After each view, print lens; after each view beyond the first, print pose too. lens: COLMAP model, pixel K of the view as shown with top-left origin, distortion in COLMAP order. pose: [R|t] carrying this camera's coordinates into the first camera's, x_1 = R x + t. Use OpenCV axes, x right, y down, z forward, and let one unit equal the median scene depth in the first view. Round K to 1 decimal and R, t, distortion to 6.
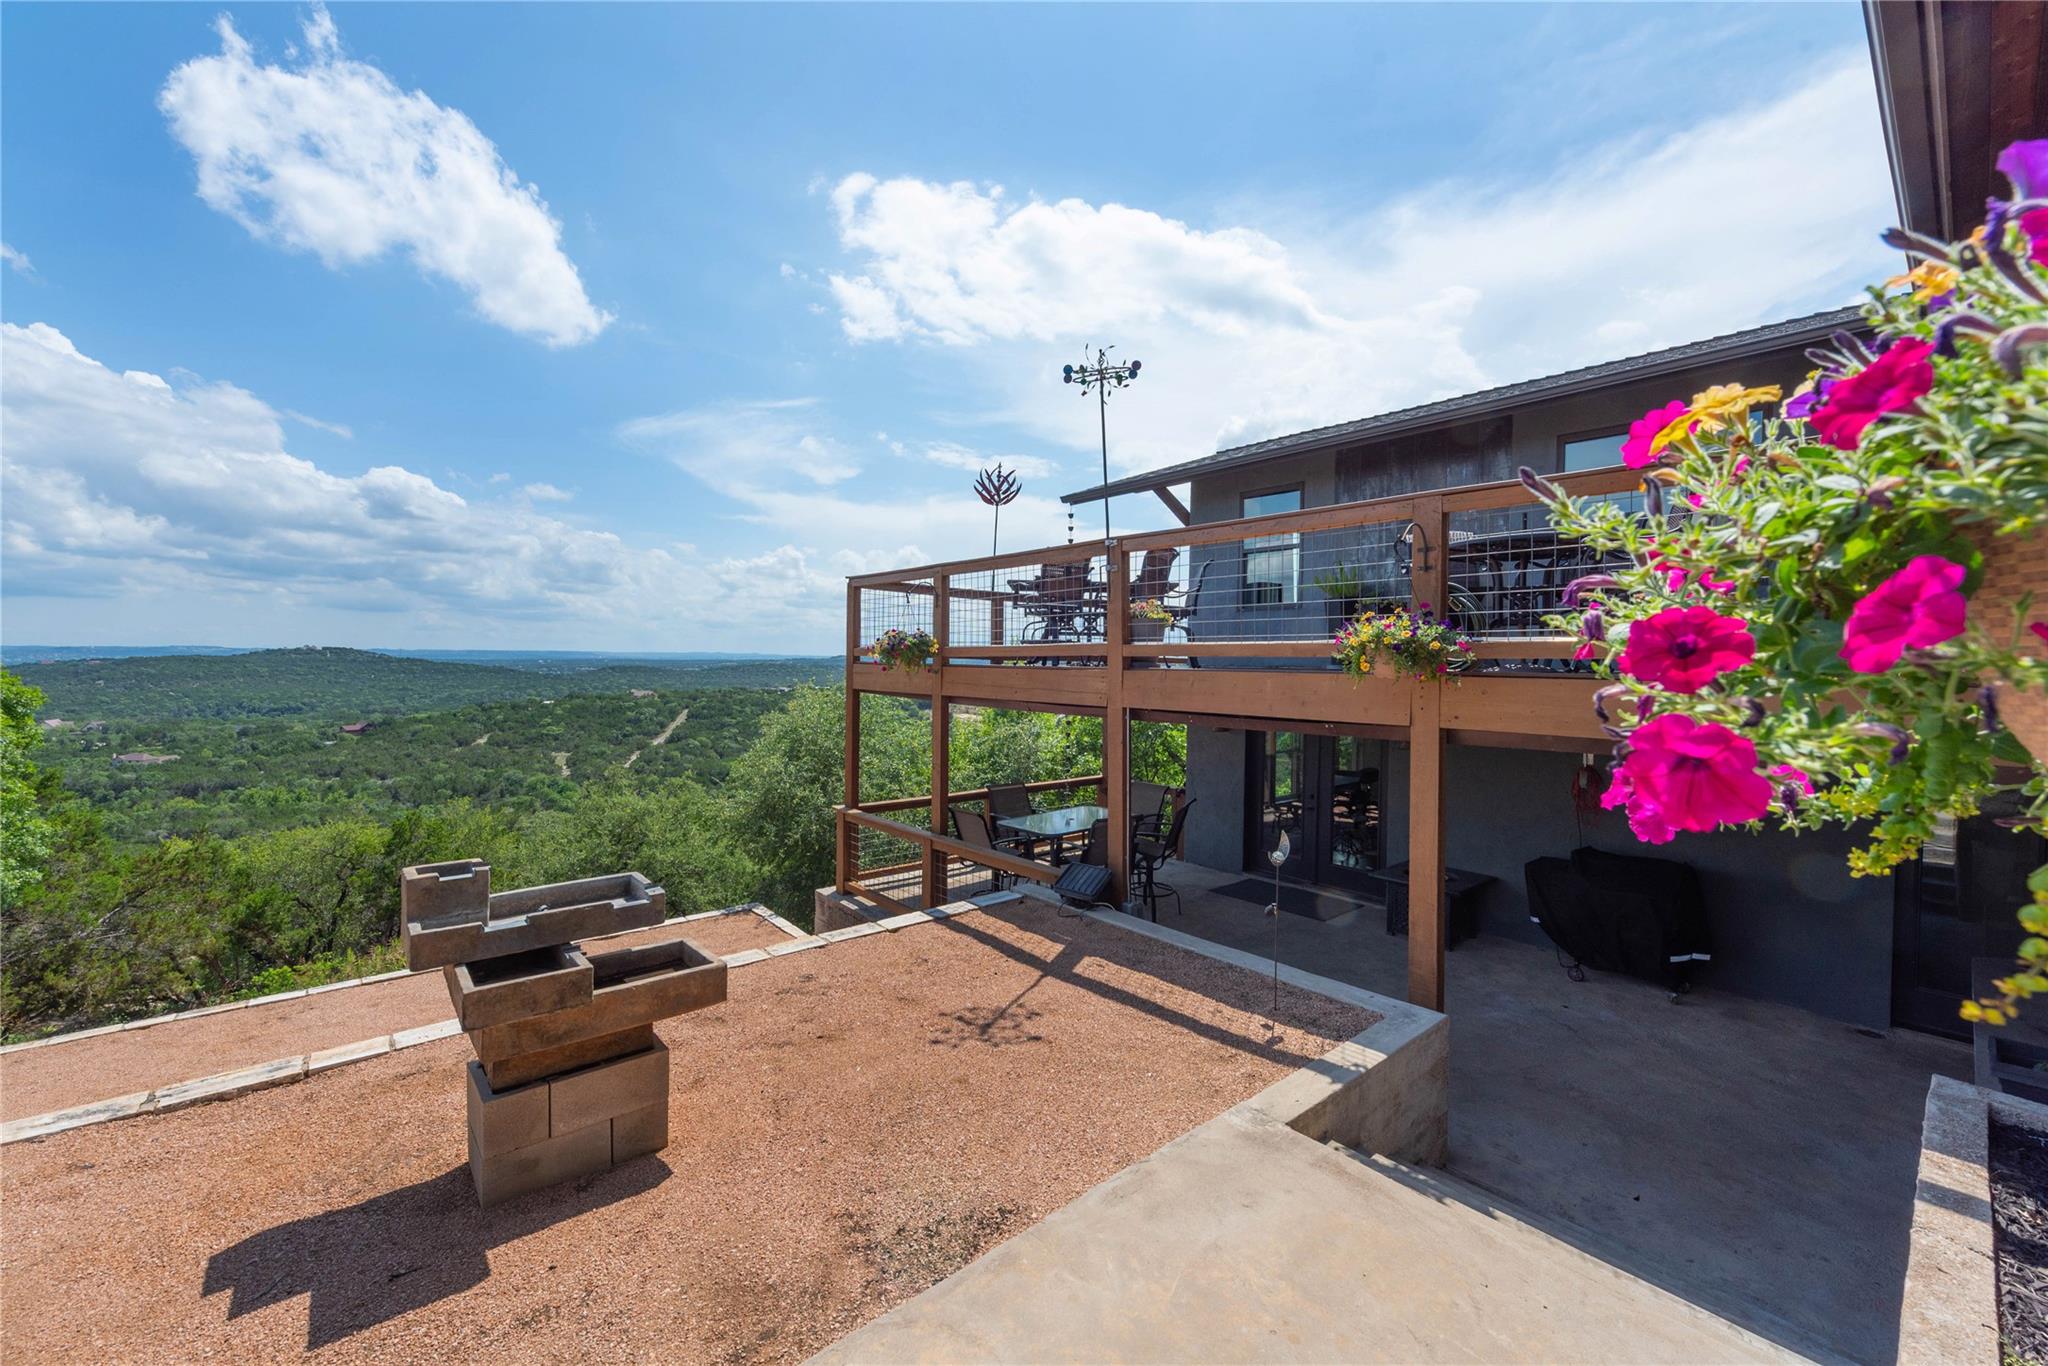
lens RADIAL K [[823.1, 0, 1076.5], [0, 823.1, 670.3], [0, 0, 1]] dist [0.002853, -0.000606]
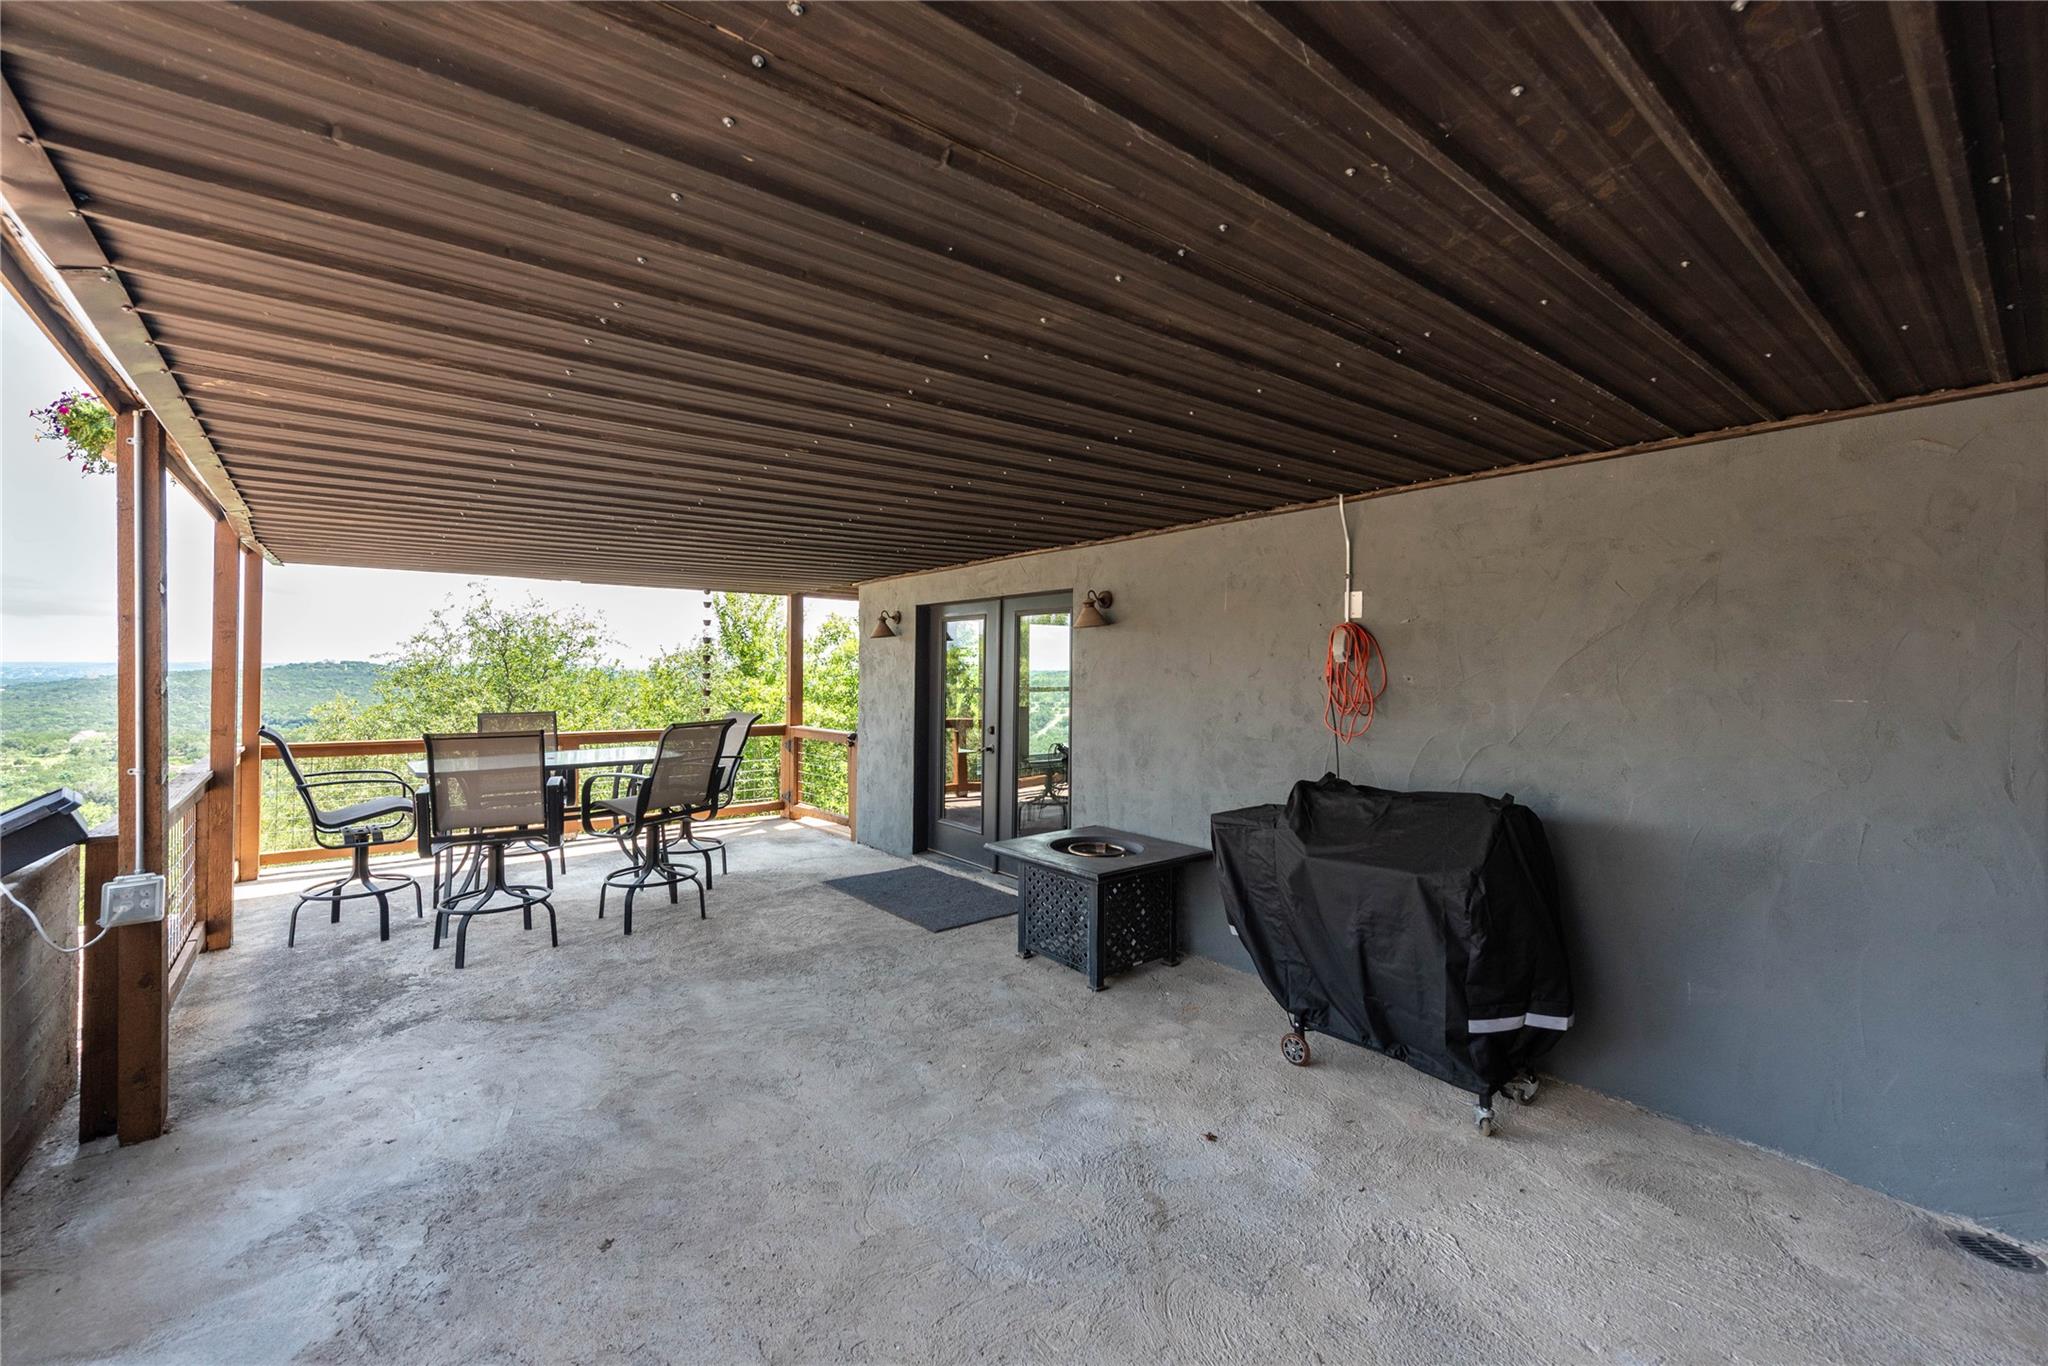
lens RADIAL K [[823.1, 0, 1032.2], [0, 823.1, 668.4], [0, 0, 1]] dist [0.002853, -0.000606]
pose [[0.998587, -0.006336, -0.052768, 0.483720], [0.005437, 0.999838, -0.017166, 0.162773], [0.052868, 0.016855, 0.998459, 0.528270]]
